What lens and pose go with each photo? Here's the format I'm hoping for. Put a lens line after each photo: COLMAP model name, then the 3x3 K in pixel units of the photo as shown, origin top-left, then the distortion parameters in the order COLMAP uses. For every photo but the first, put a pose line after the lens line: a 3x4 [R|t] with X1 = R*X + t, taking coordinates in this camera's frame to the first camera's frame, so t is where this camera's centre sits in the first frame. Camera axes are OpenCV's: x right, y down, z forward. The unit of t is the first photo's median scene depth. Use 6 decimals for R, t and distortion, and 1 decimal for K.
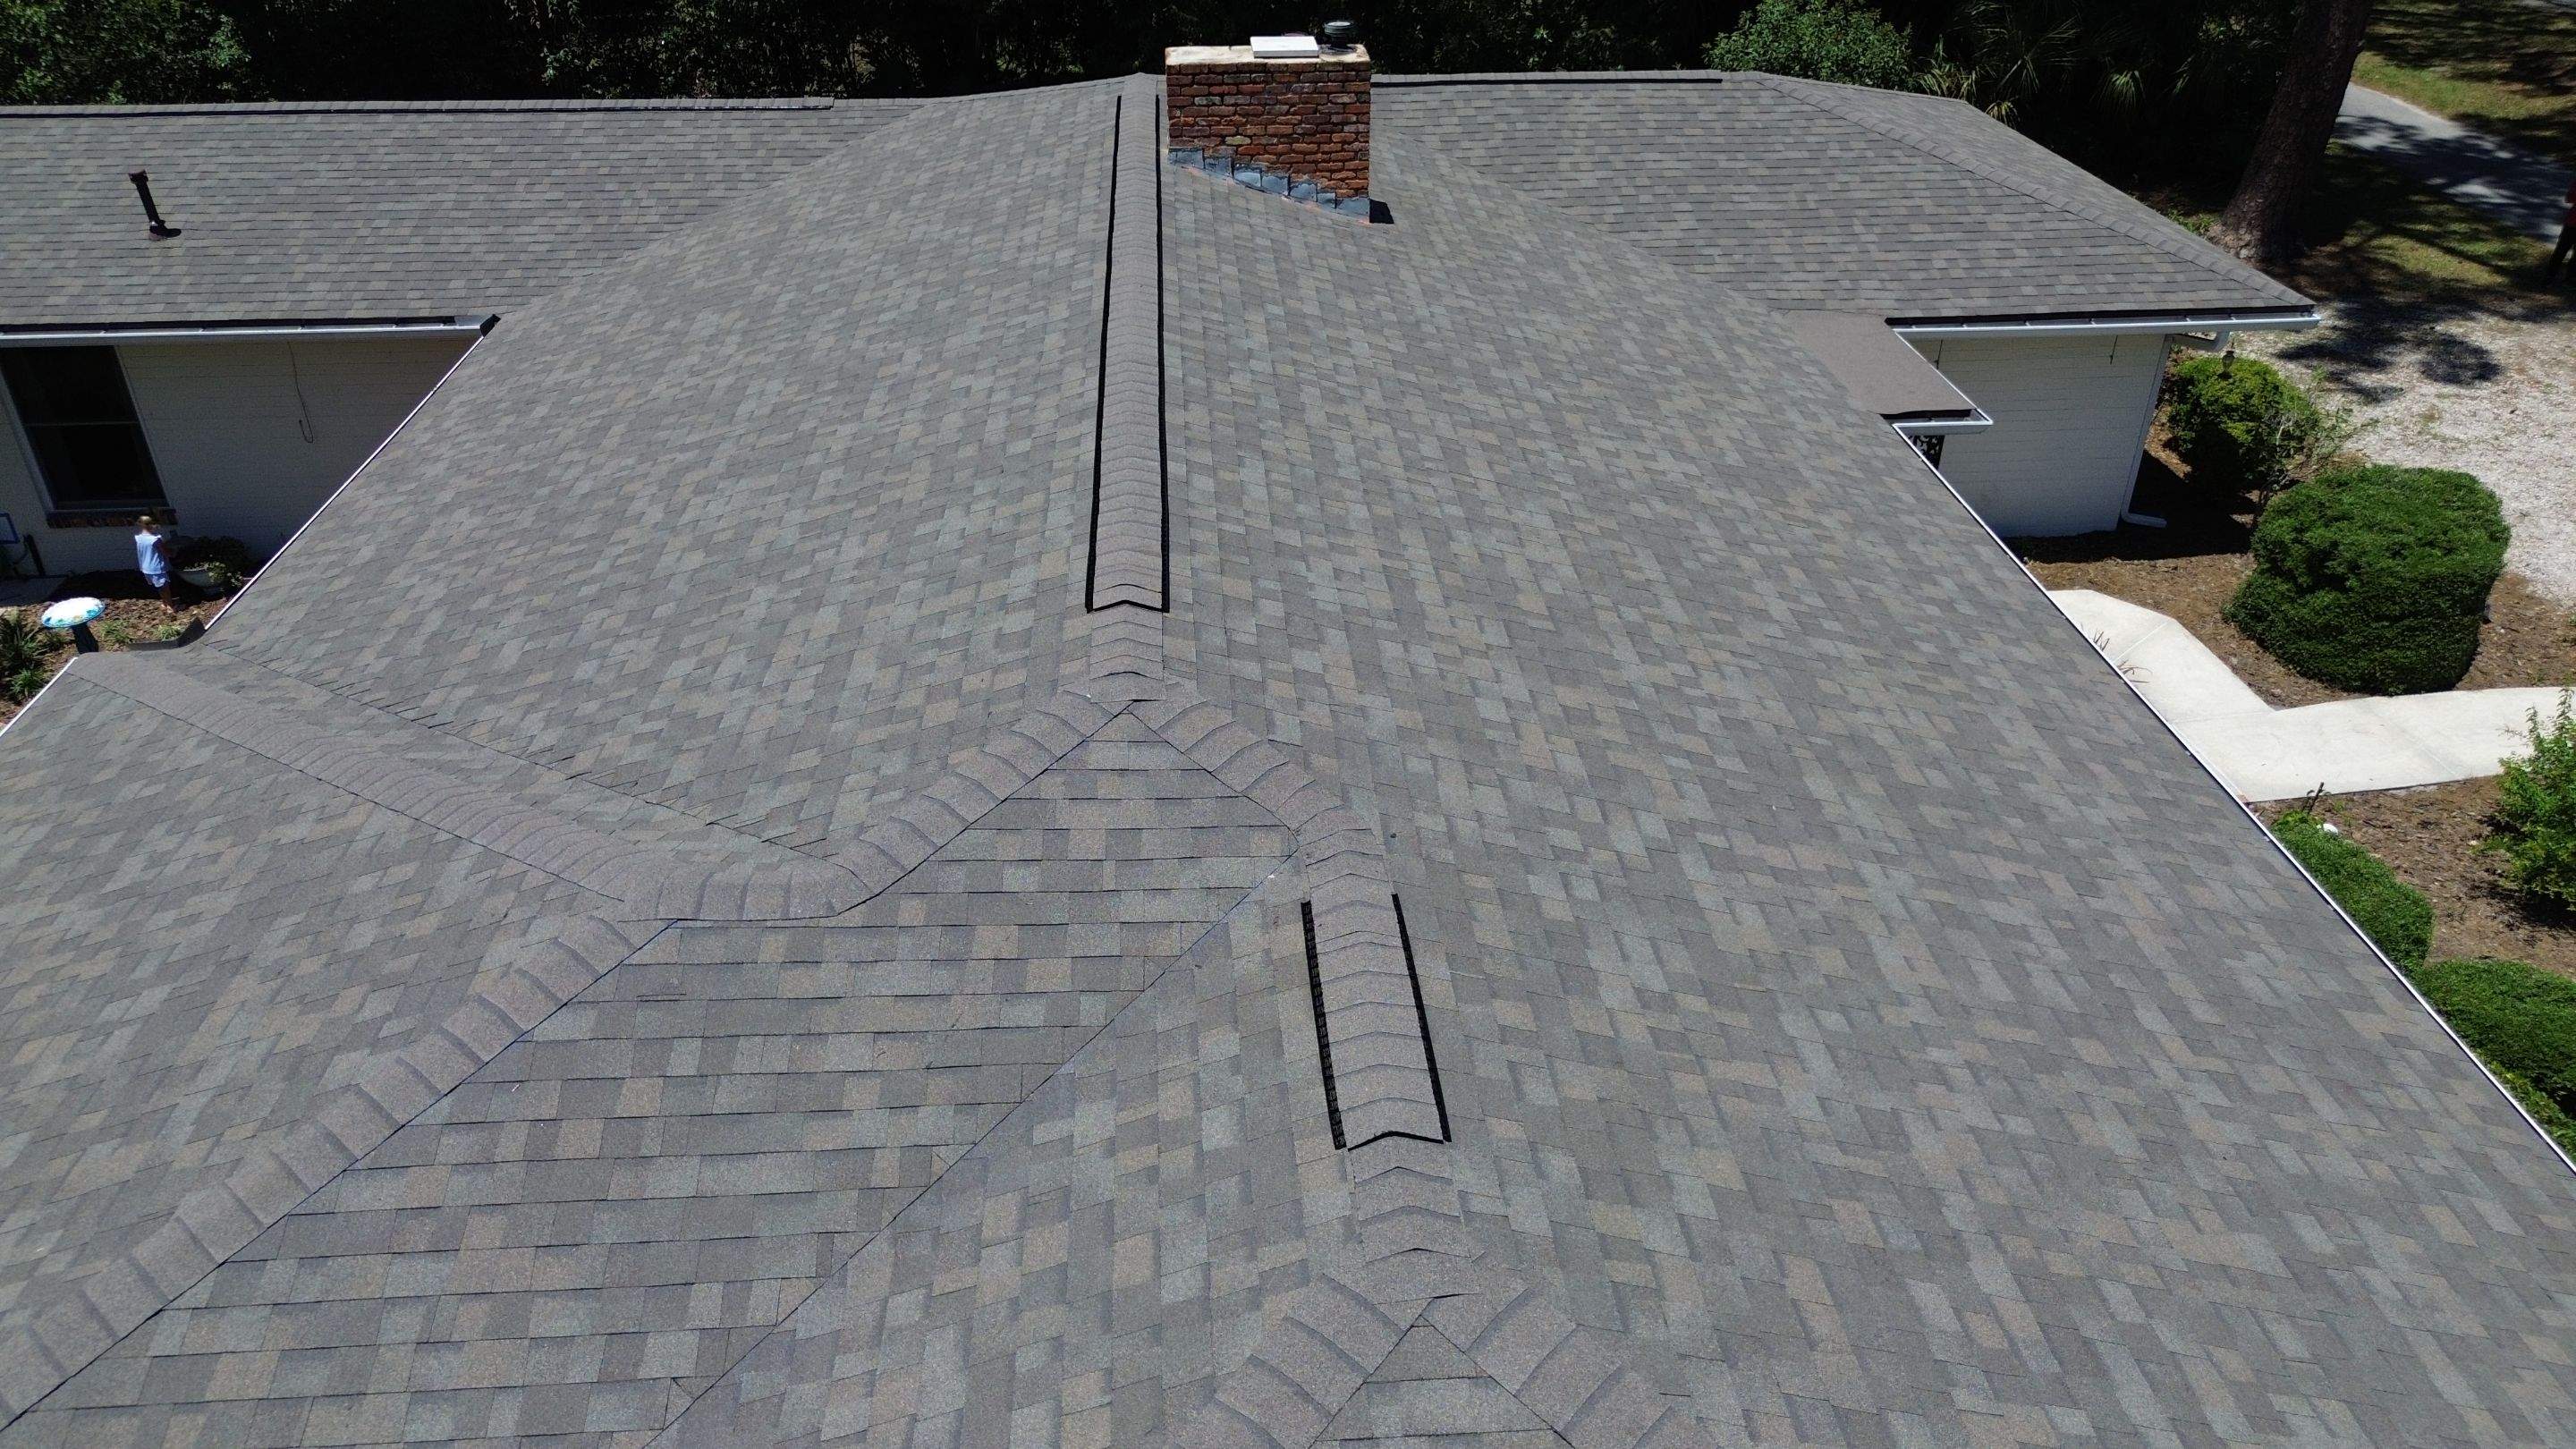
lens RADIAL K [[1841.3, 0, 1302.1], [0, 1841.3, 721.2], [0, 0, 1]] dist [0.070344, -0.082031]
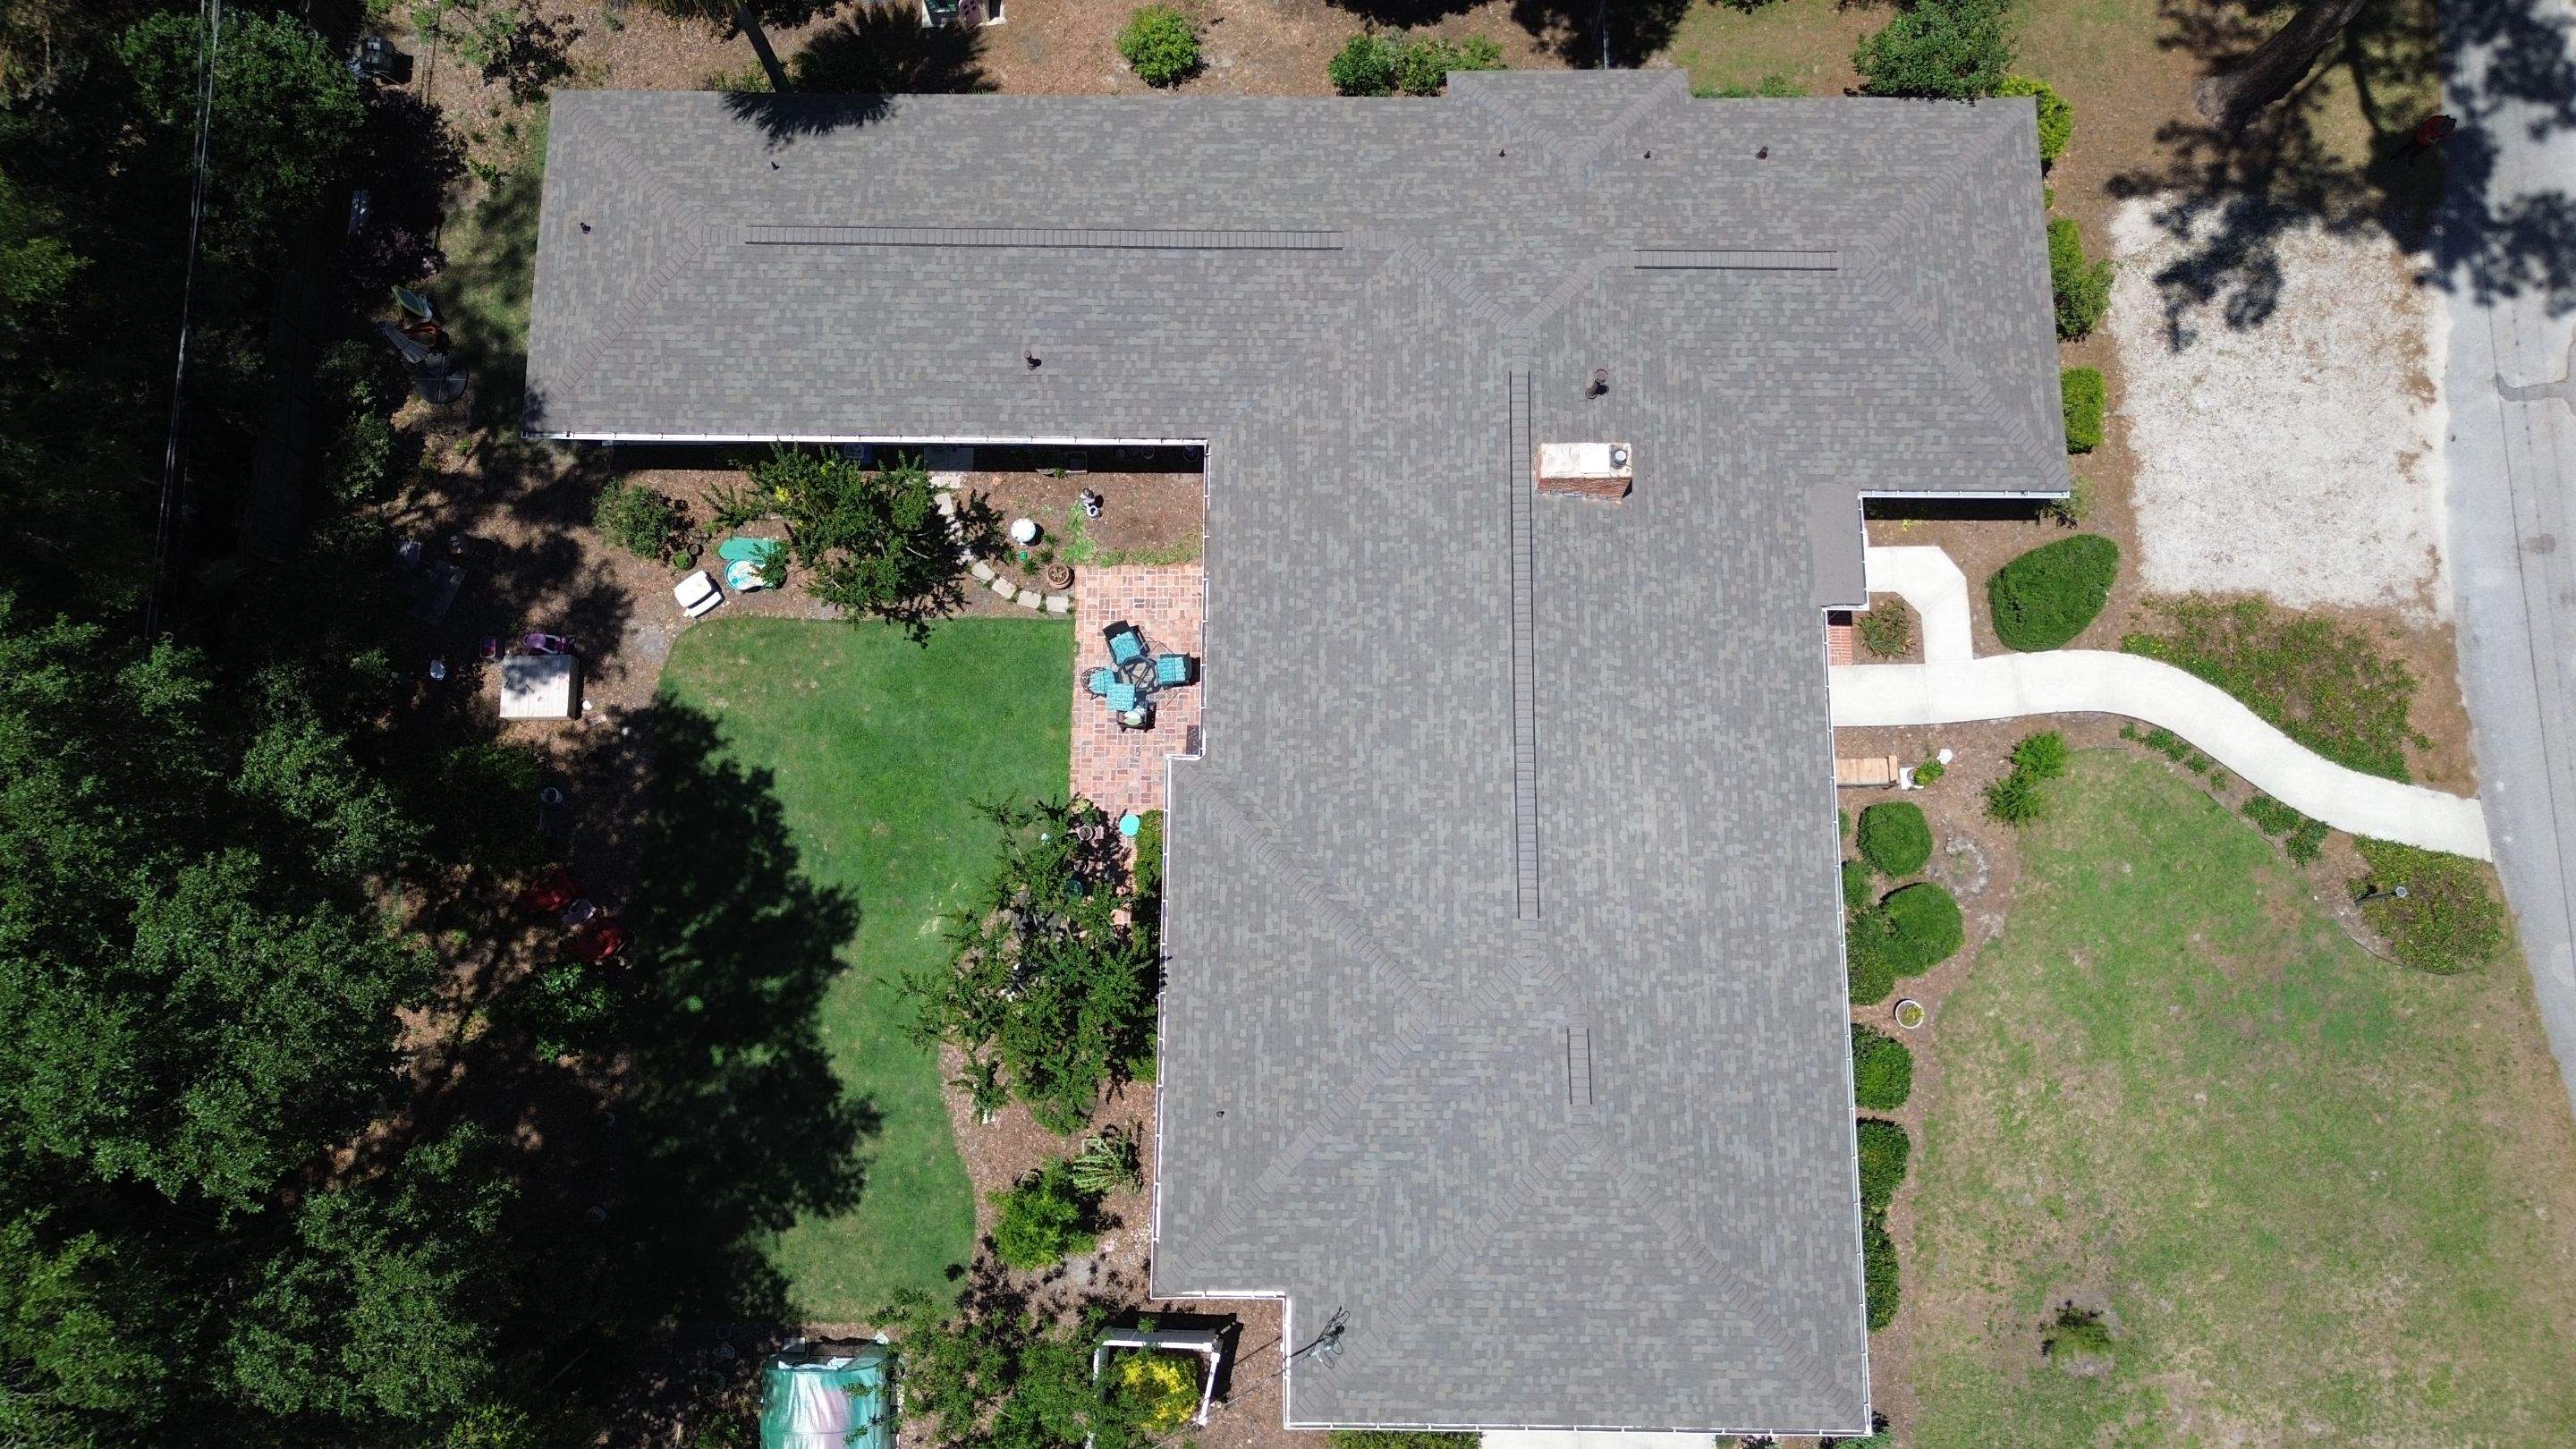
lens RADIAL K [[1804.5, 0, 1288.0], [0, 1804.5, 724.5], [0, 0, 1]] dist [0.068069, -0.080612]
pose [[0.997081, 0.073766, -0.019692, -0.514960], [-0.035082, 0.671735, 0.739961, -2.897278], [0.067812, -0.737110, 0.672362, -1.196889]]
